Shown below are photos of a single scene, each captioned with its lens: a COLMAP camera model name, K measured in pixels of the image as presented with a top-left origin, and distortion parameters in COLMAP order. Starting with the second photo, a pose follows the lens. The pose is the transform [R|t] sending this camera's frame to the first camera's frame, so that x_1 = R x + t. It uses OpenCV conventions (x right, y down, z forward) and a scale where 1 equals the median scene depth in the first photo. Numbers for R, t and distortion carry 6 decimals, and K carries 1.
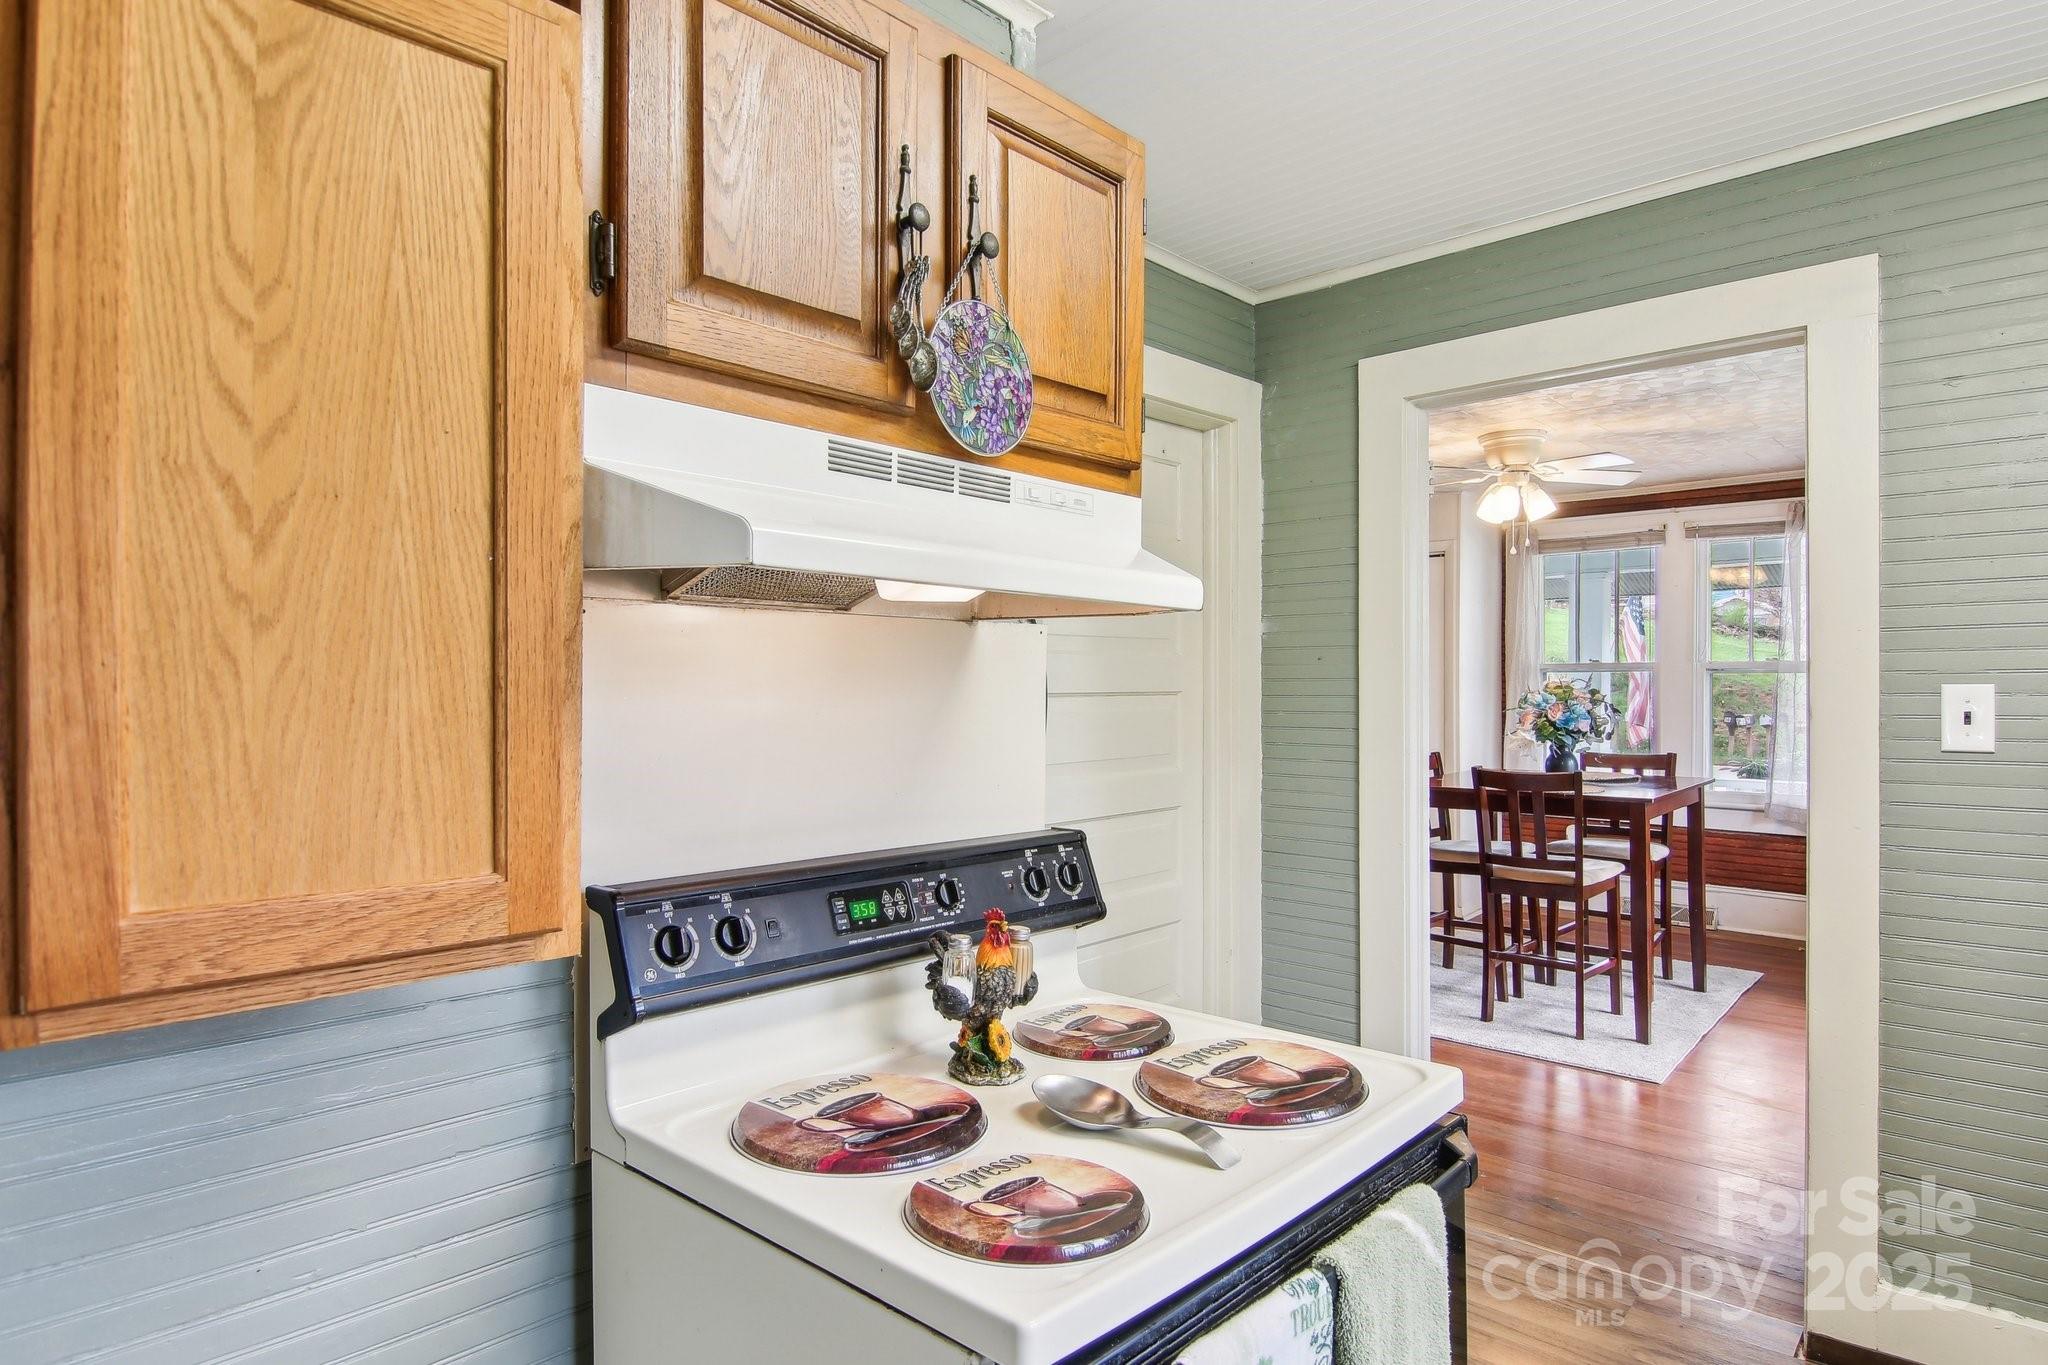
lens RADIAL K [[1146.6, 0, 1034.2], [0, 1146.6, 688.3], [0, 0, 1]] dist [-0.002834, -0.001178]
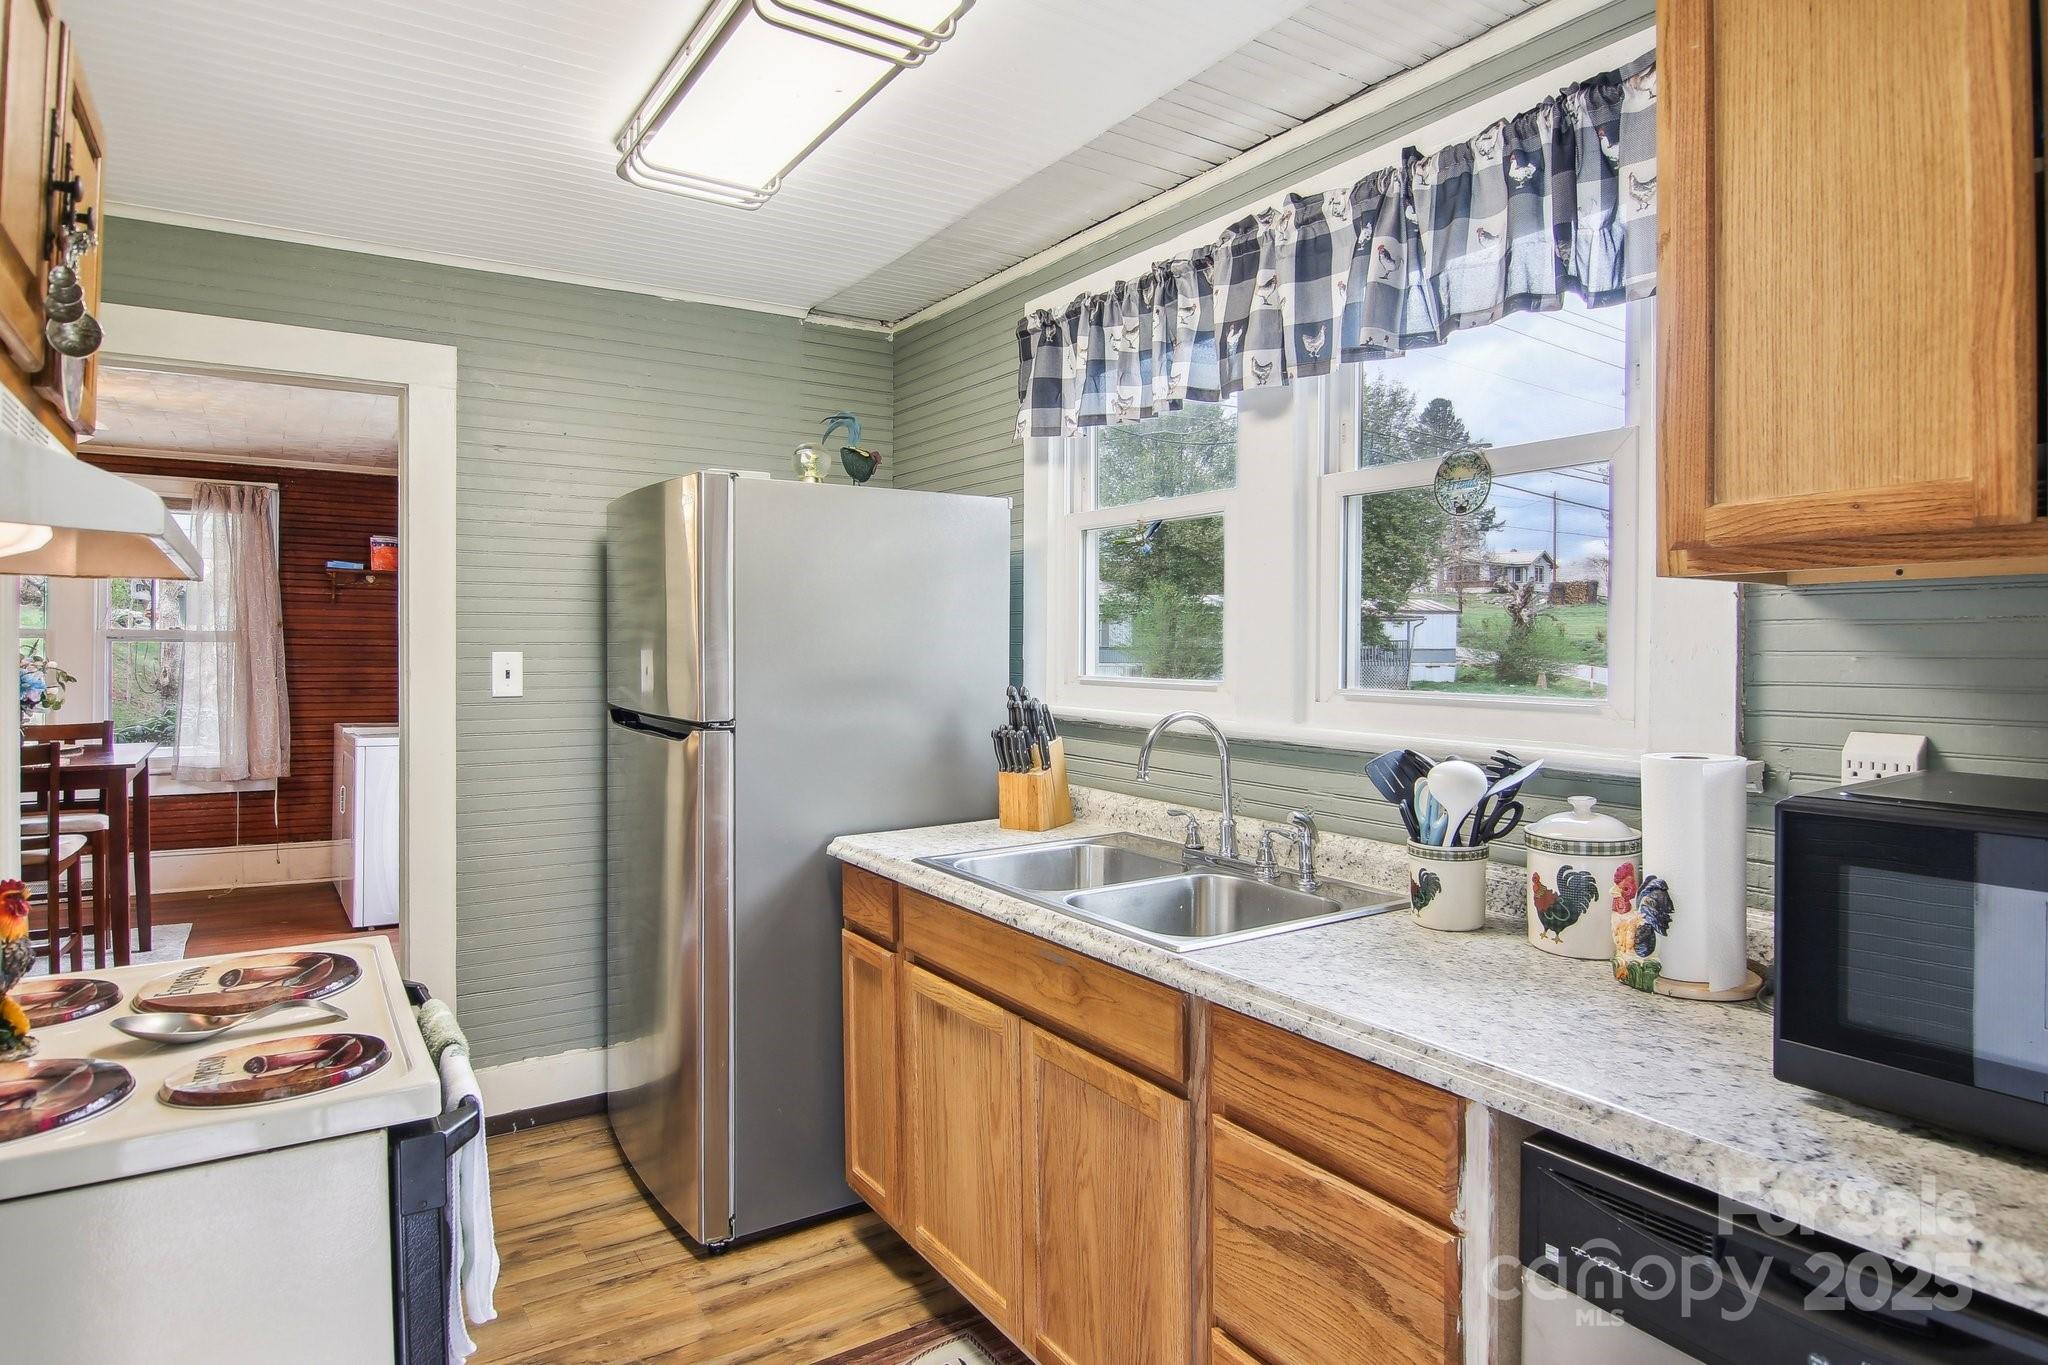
lens RADIAL K [[1146.9, 0, 1013.6], [0, 1146.9, 660.6], [0, 0, 1]] dist [0.003655, -0.020573]
pose [[0.262376, -0.002079, 0.964963, -0.223142], [-0.000121, 0.999998, 0.002188, 0.002240], [-0.964966, -0.000691, 0.262376, -0.018782]]
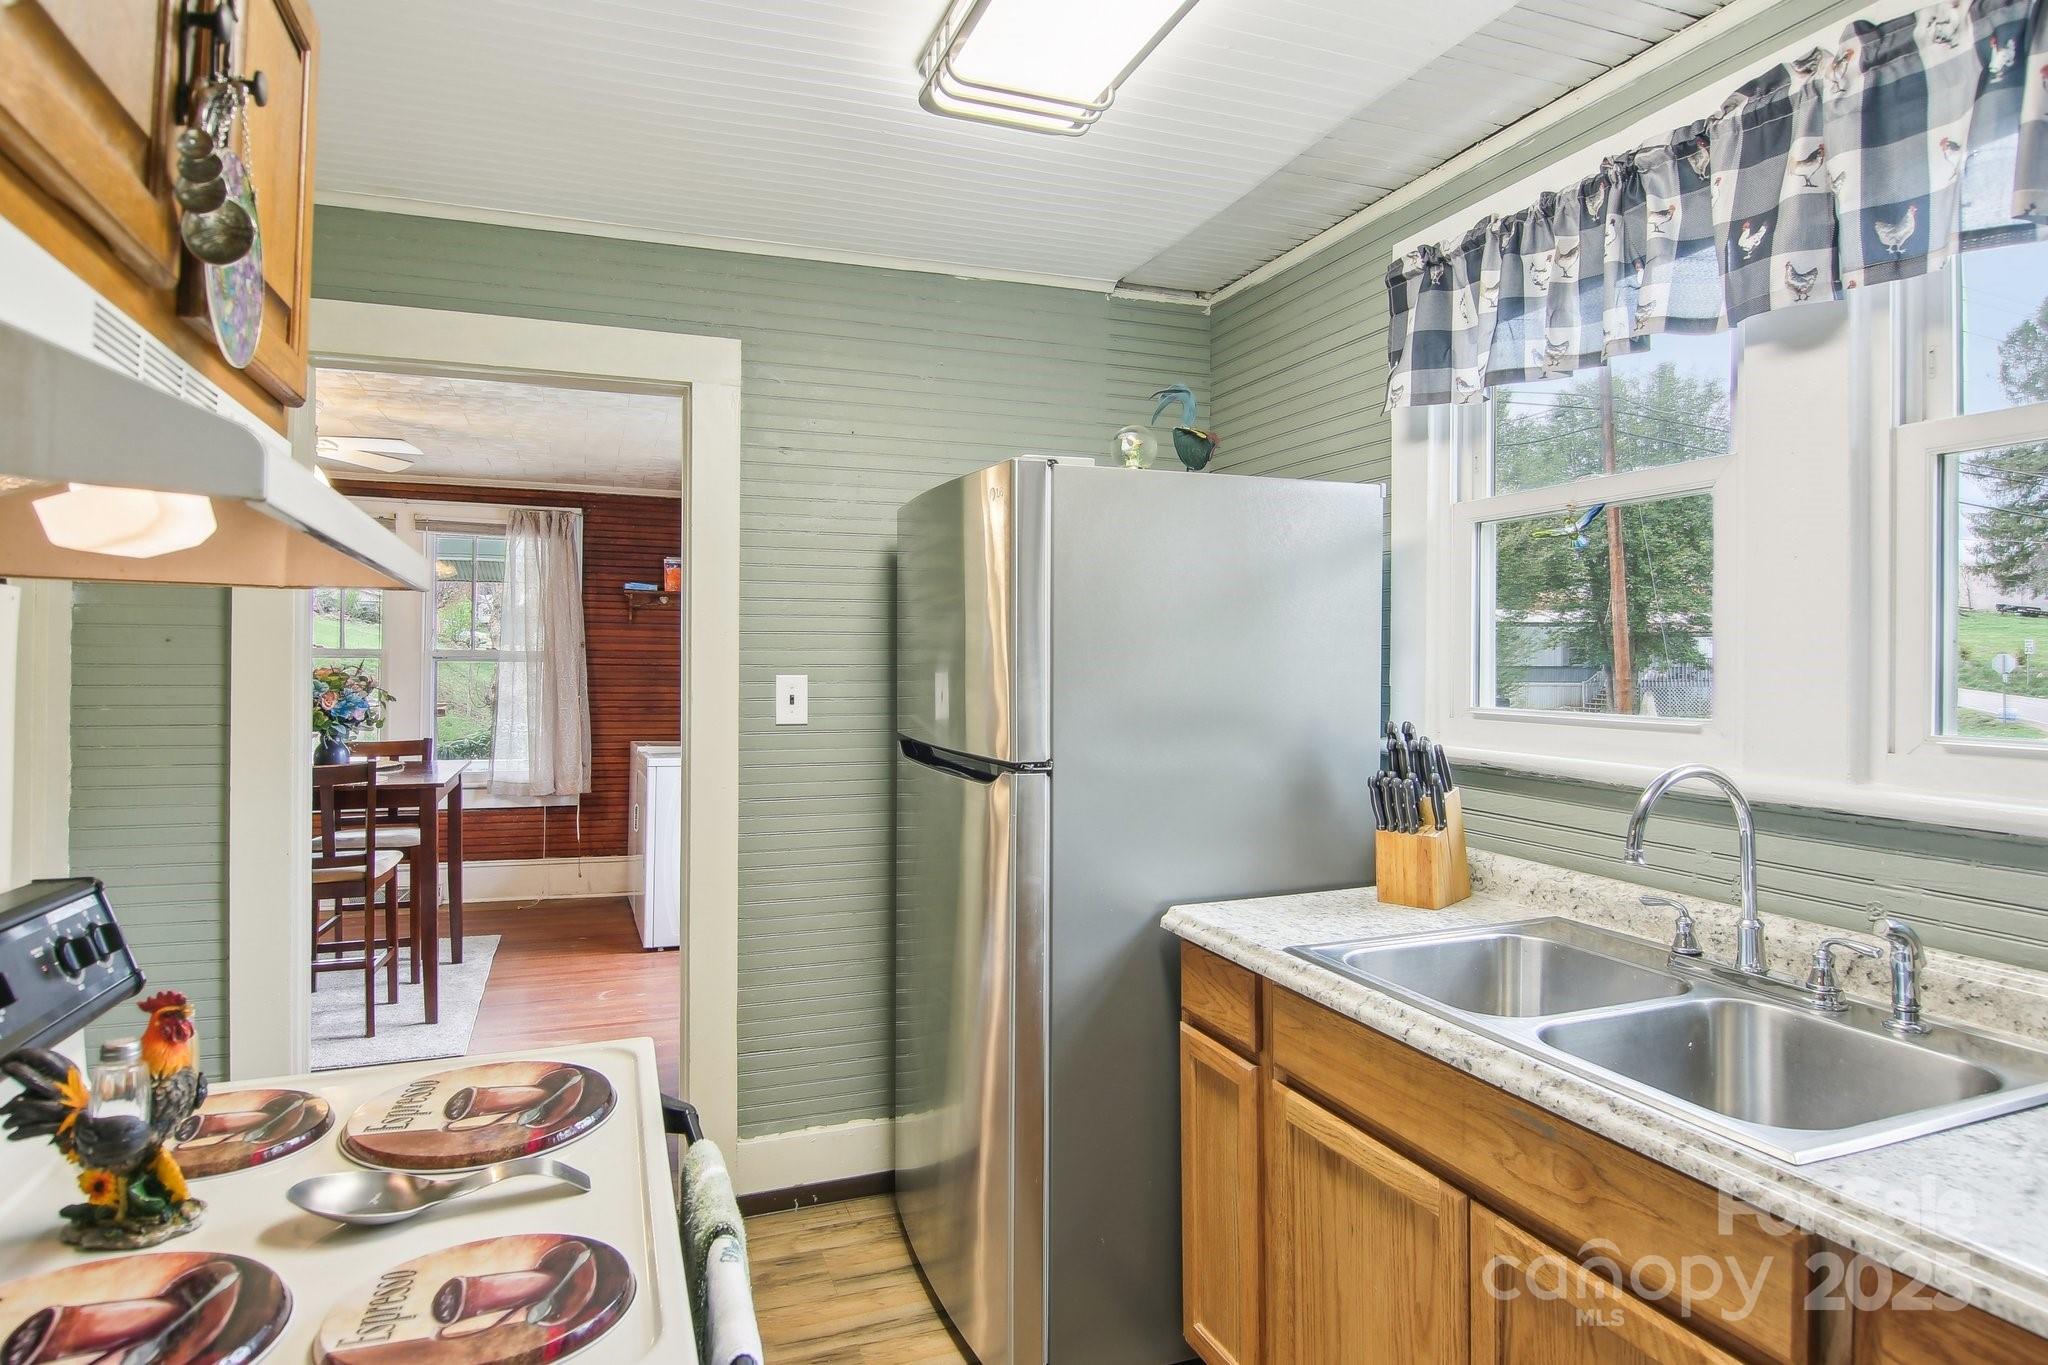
lens RADIAL K [[1143.8, 0, 1024.1], [0, 1143.8, 667.1], [0, 0, 1]] dist [-0.001968, -0.016952]
pose [[0.459438, 0.007632, 0.888177, -0.127365], [-0.002558, 0.999970, -0.007269, -0.001703], [-0.888206, 0.001068, 0.459444, 0.061677]]
